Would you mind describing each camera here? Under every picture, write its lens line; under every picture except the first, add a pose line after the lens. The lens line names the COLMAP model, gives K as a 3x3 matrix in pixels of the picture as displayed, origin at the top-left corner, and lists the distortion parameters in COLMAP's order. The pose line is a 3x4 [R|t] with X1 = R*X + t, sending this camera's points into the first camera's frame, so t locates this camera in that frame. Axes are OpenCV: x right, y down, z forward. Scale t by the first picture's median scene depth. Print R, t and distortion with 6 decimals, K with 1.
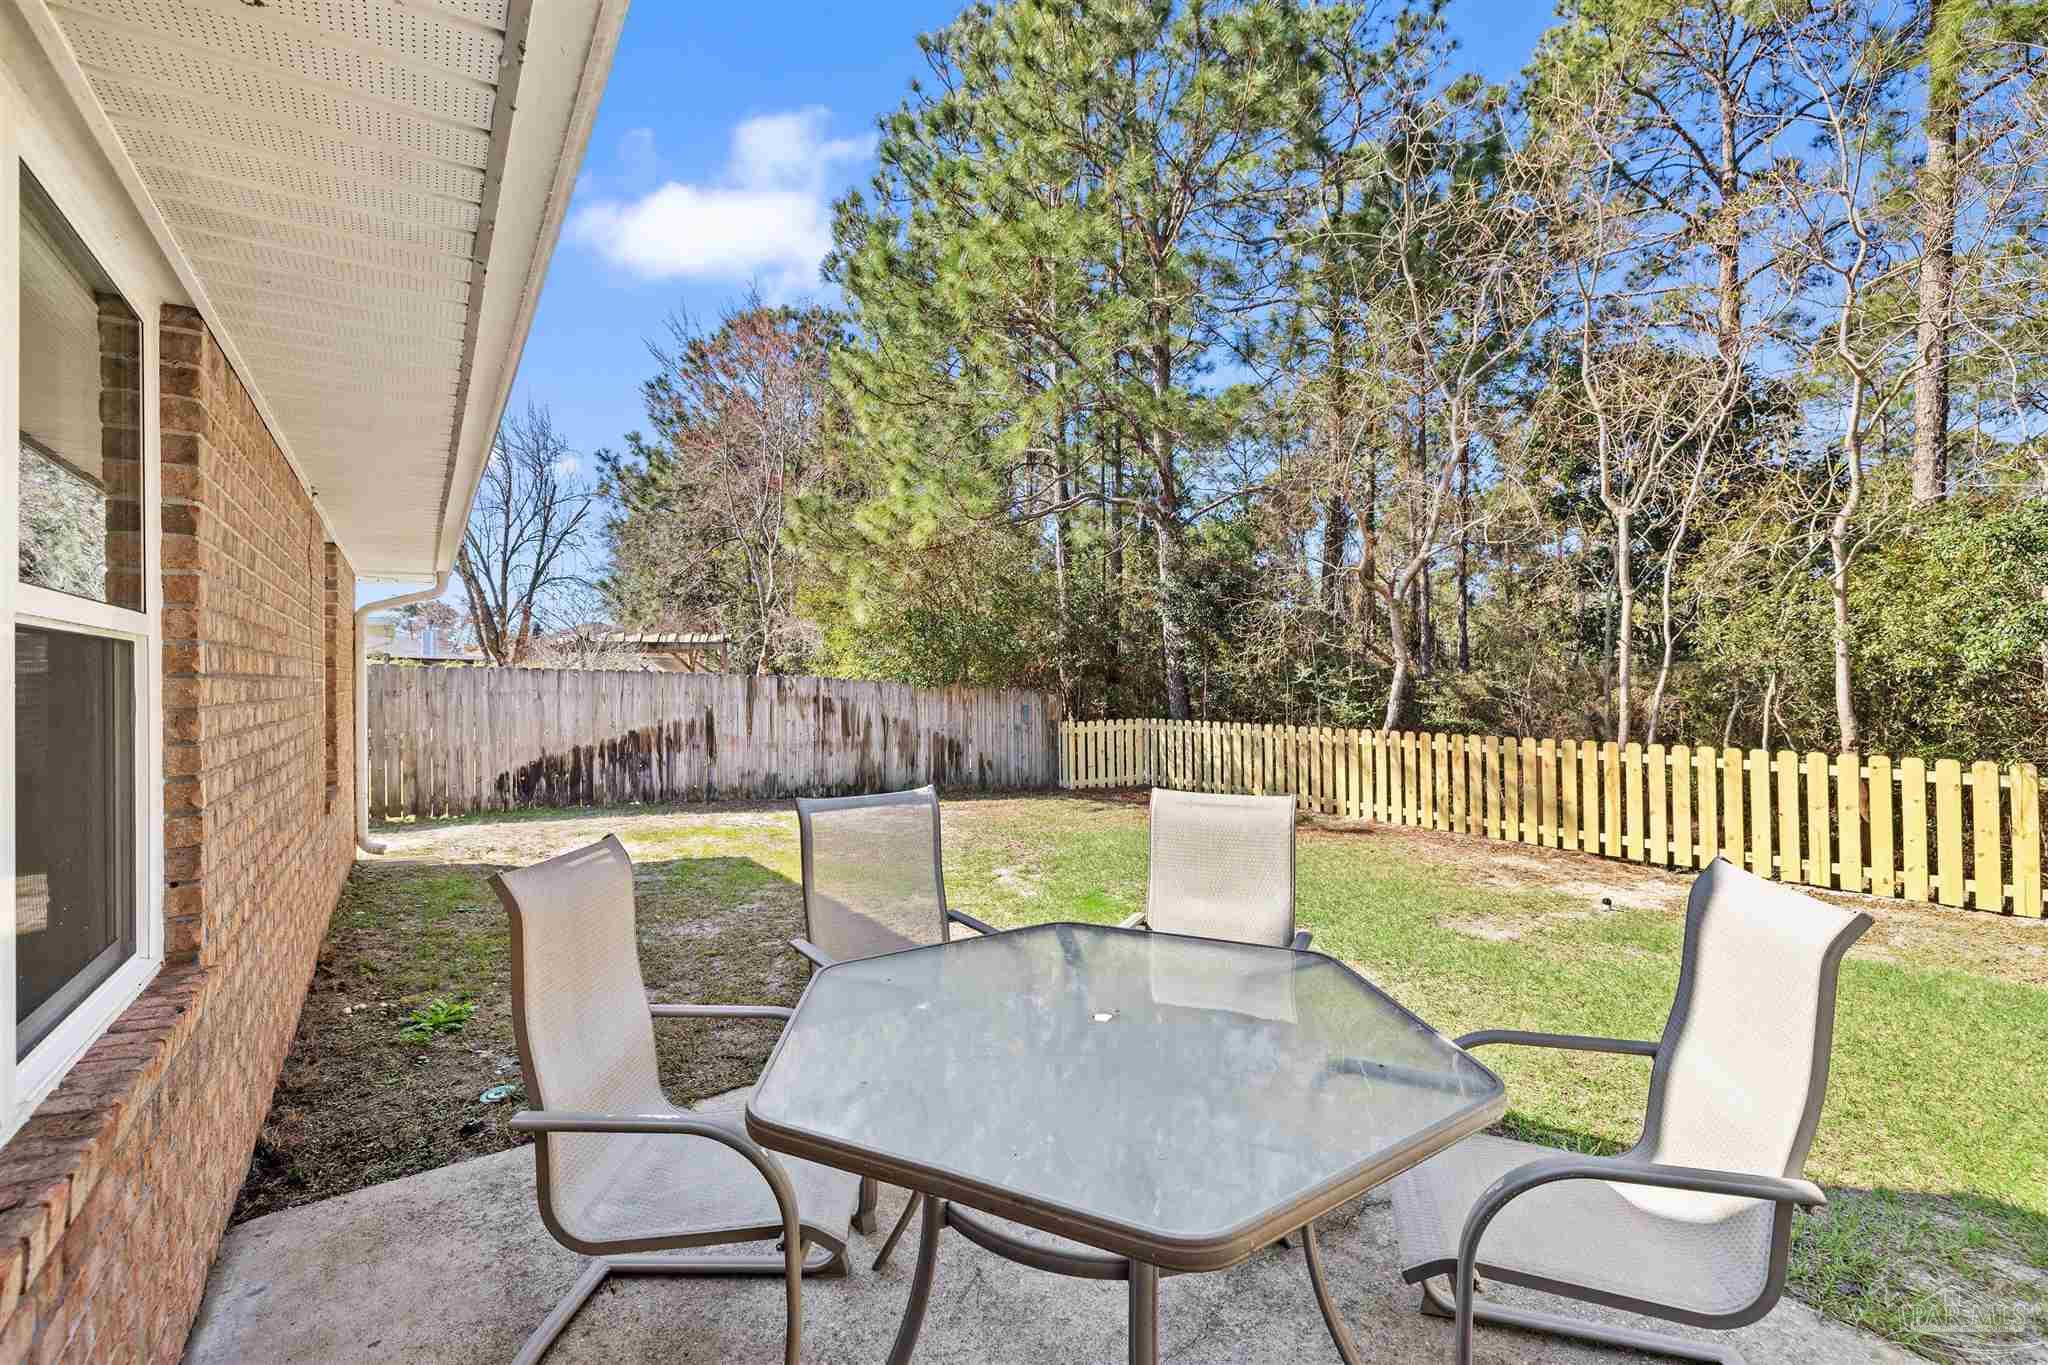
lens RADIAL K [[870.3, 0, 1037.7], [0, 870.3, 680.2], [0, 0, 1]] dist [0.001271, 0.000322]
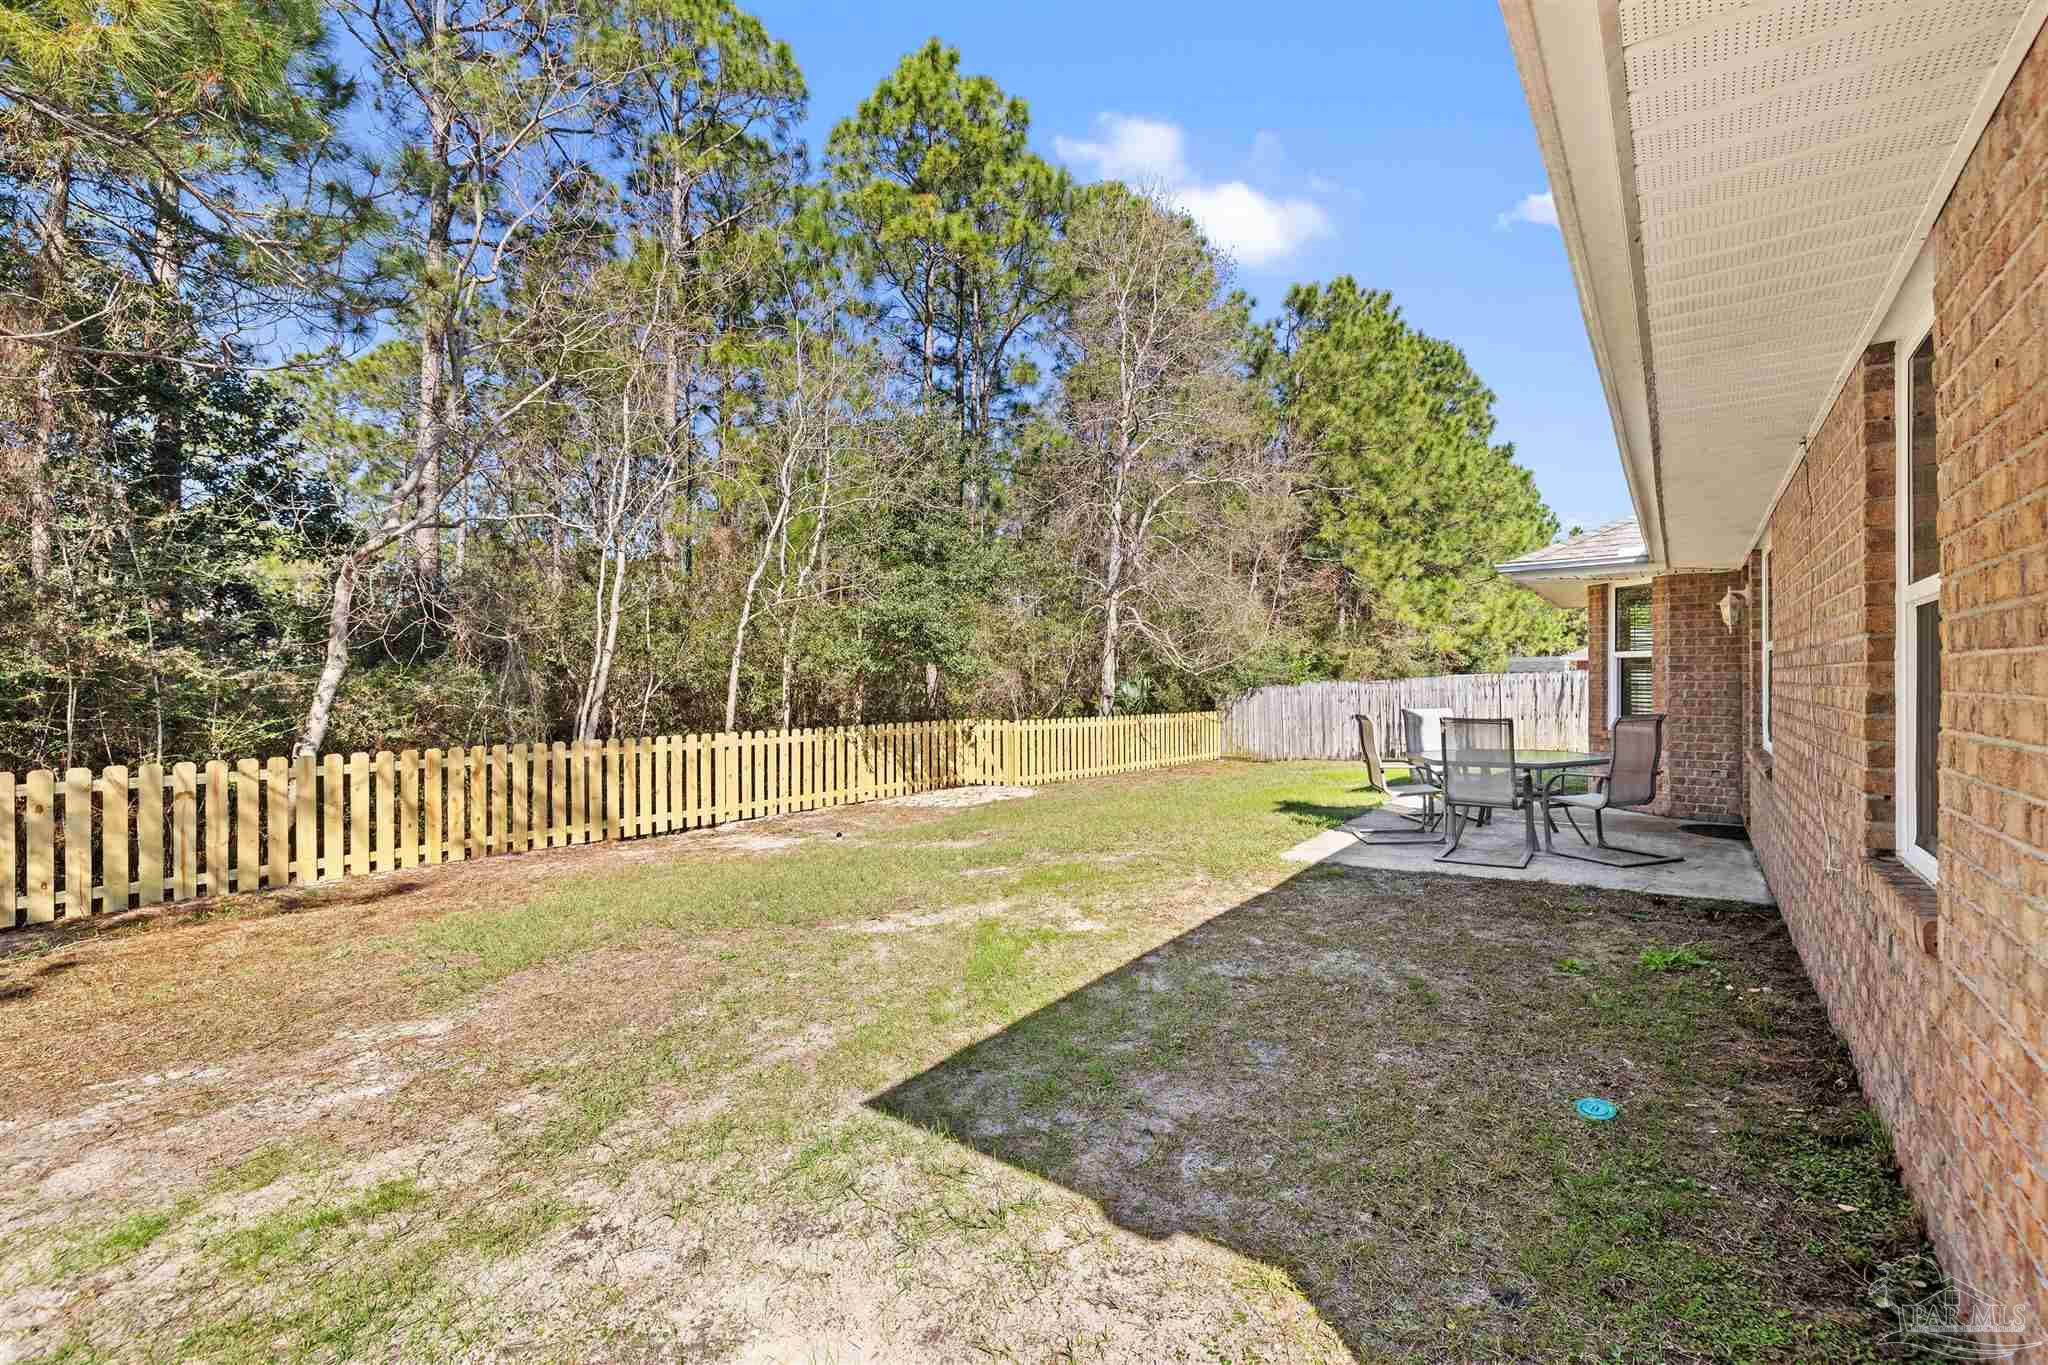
lens RADIAL K [[870.3, 0, 1037.7], [0, 870.3, 680.2], [0, 0, 1]] dist [0.001271, 0.000322]
pose [[-0.308211, 0.006364, 0.951297, -0.493266], [0.001223, 0.999979, -0.006293, 0.001760], [-0.951317, -0.000777, -0.308213, 0.678628]]
